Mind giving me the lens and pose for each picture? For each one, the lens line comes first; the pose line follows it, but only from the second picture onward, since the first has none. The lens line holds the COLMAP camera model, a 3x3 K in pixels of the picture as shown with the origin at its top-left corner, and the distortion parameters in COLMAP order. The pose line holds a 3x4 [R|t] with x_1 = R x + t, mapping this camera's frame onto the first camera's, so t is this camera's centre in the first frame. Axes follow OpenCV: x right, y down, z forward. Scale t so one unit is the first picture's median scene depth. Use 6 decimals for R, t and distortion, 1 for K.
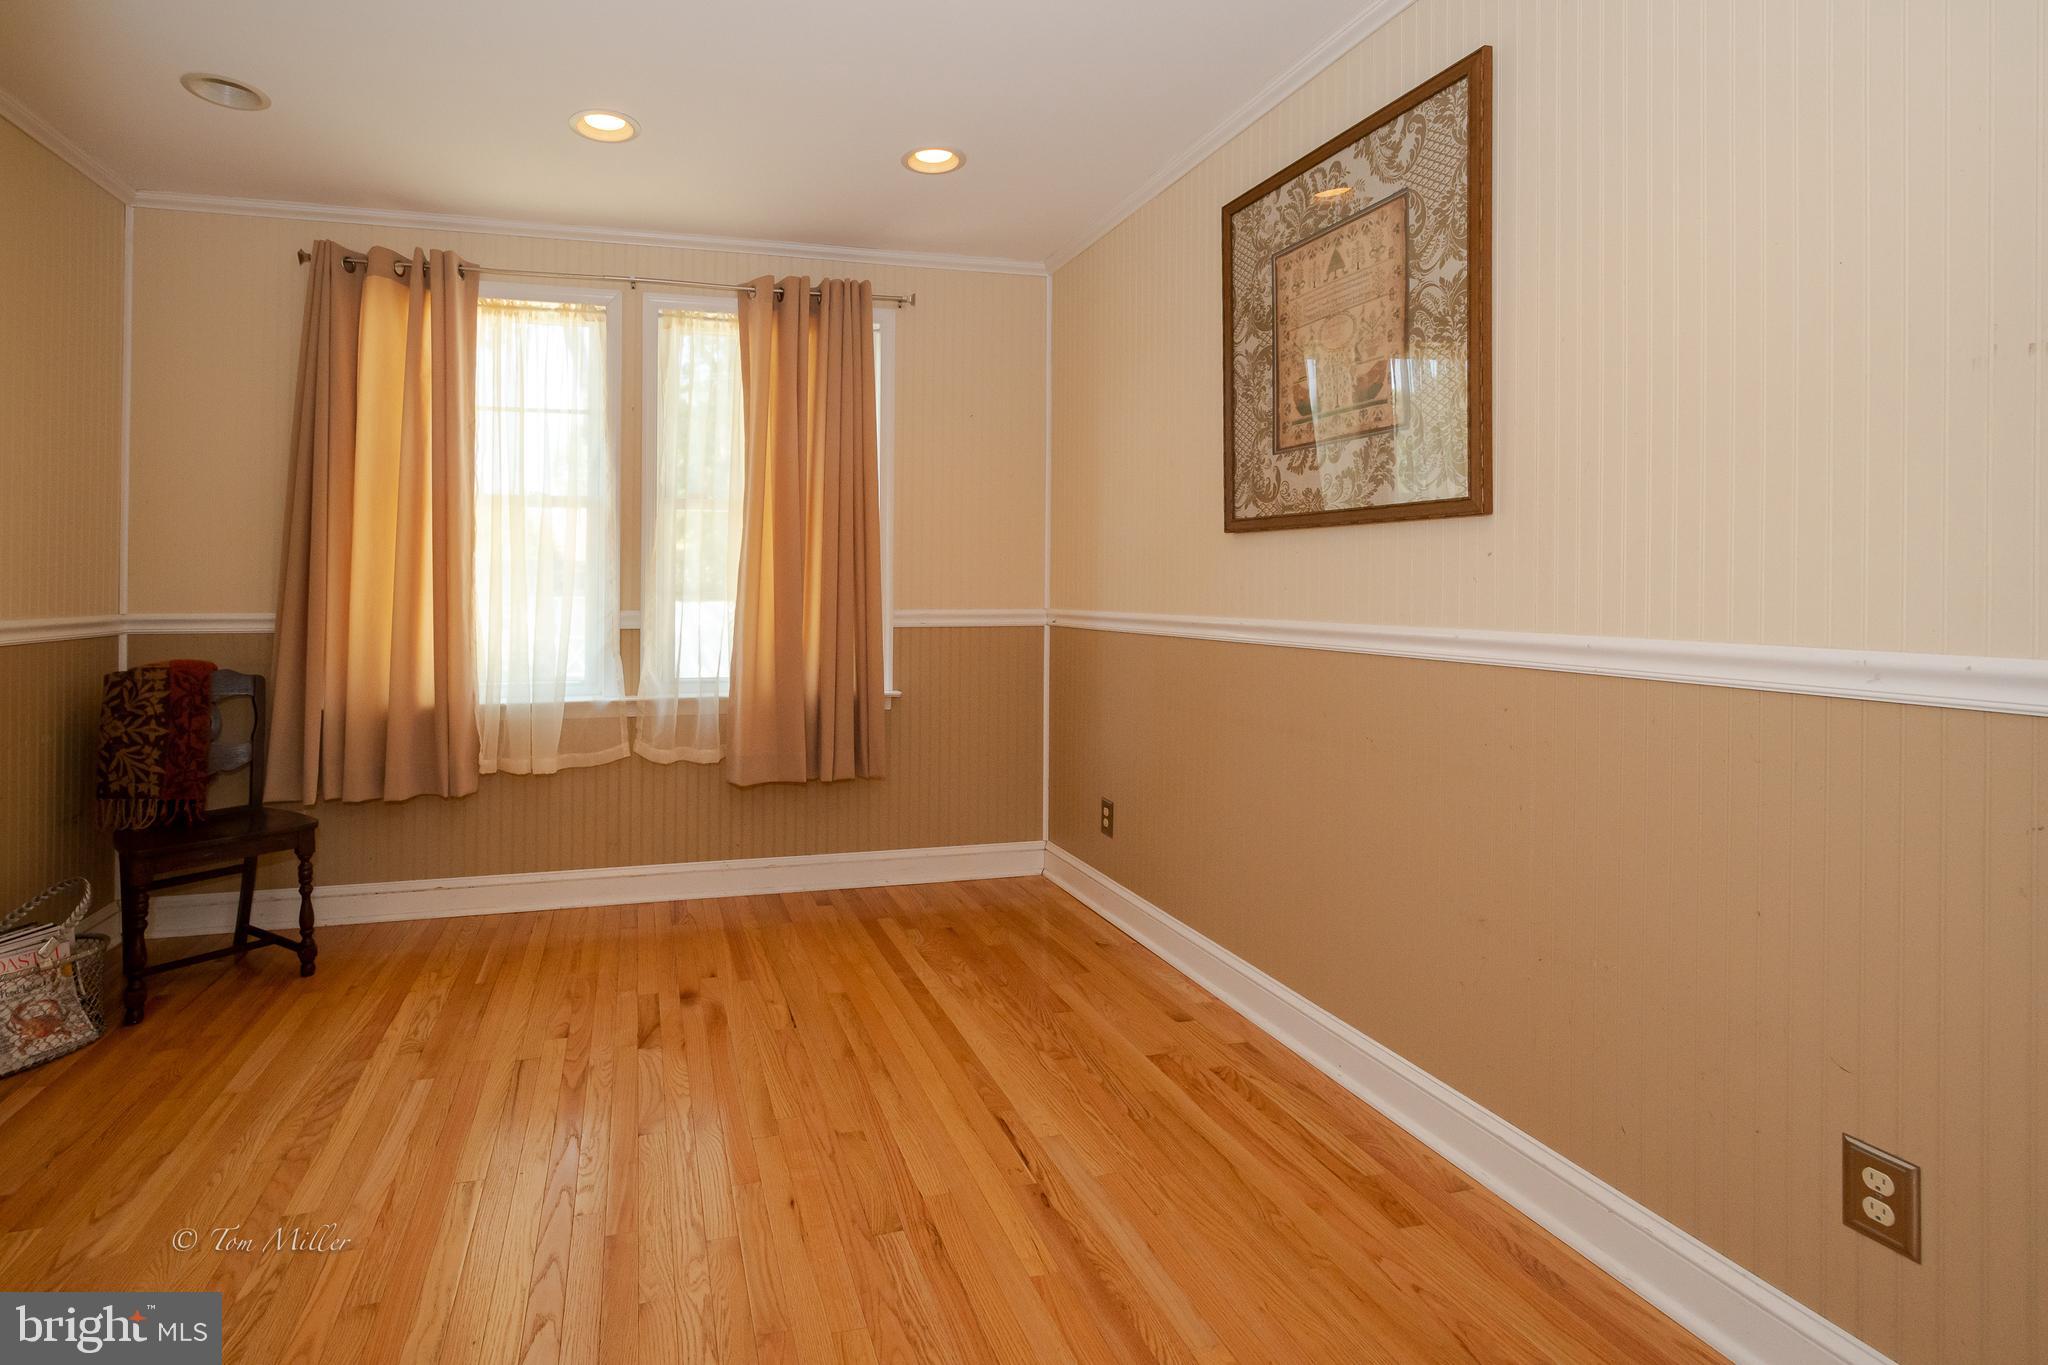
lens RADIAL K [[1042.9, 0, 968.2], [0, 1042.9, 570.2], [0, 0, 1]] dist [-0.003663, -0.000683]
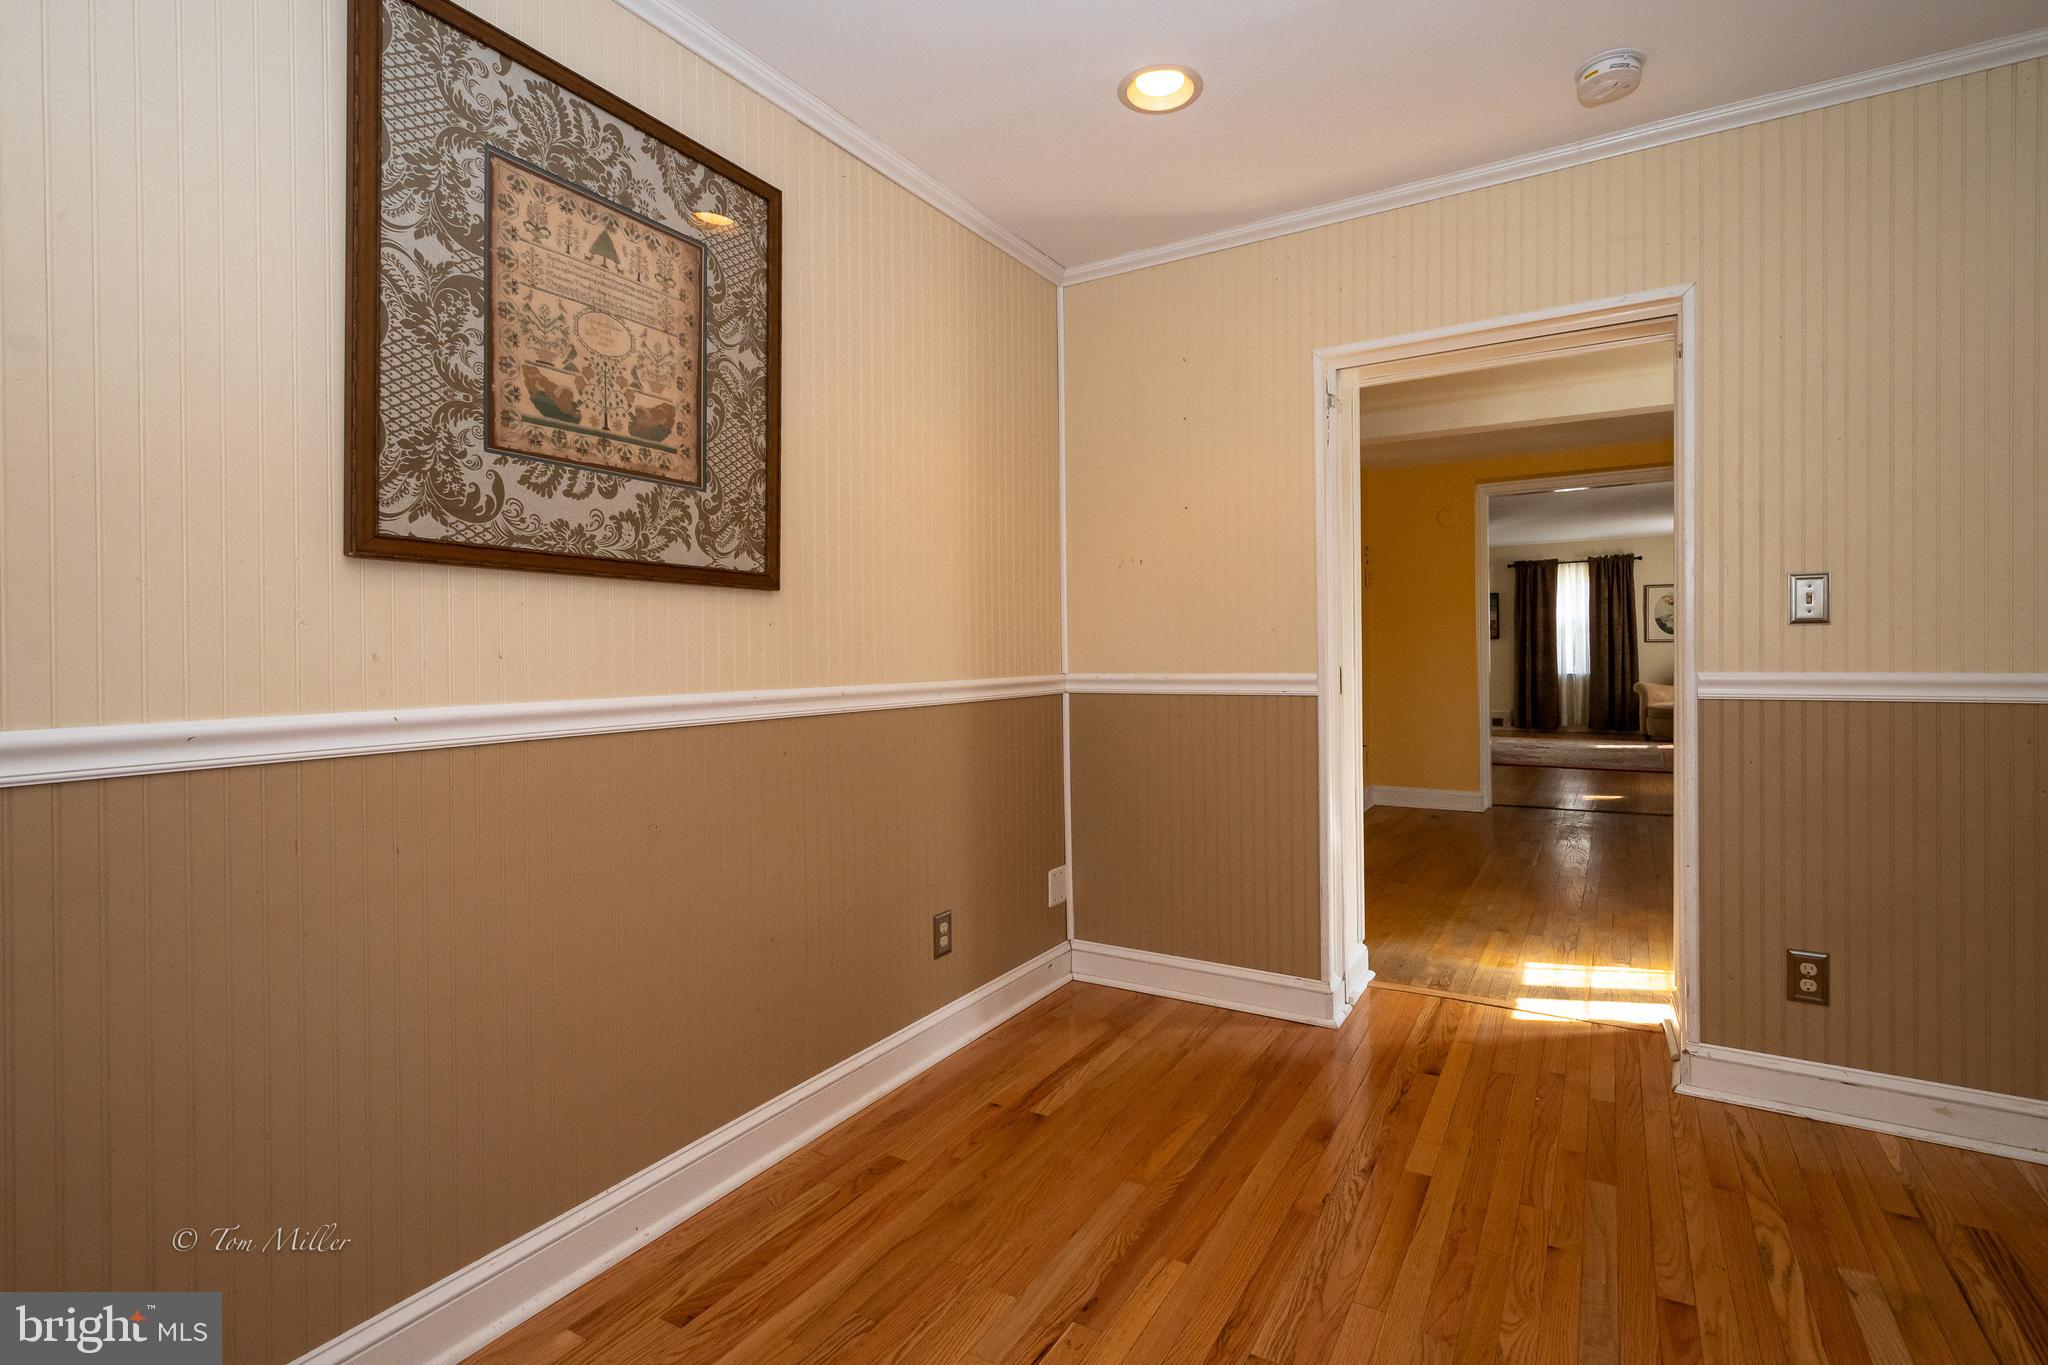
lens RADIAL K [[898.9, 0, 1055.4], [0, 898.9, 640.8], [0, 0, 1]] dist [0.009179, -0.001912]
pose [[-0.653881, 0.003708, 0.756588, -0.383680], [-0.012714, 0.999793, -0.015888, 0.012697], [-0.756490, -0.020008, -0.653699, 1.147775]]
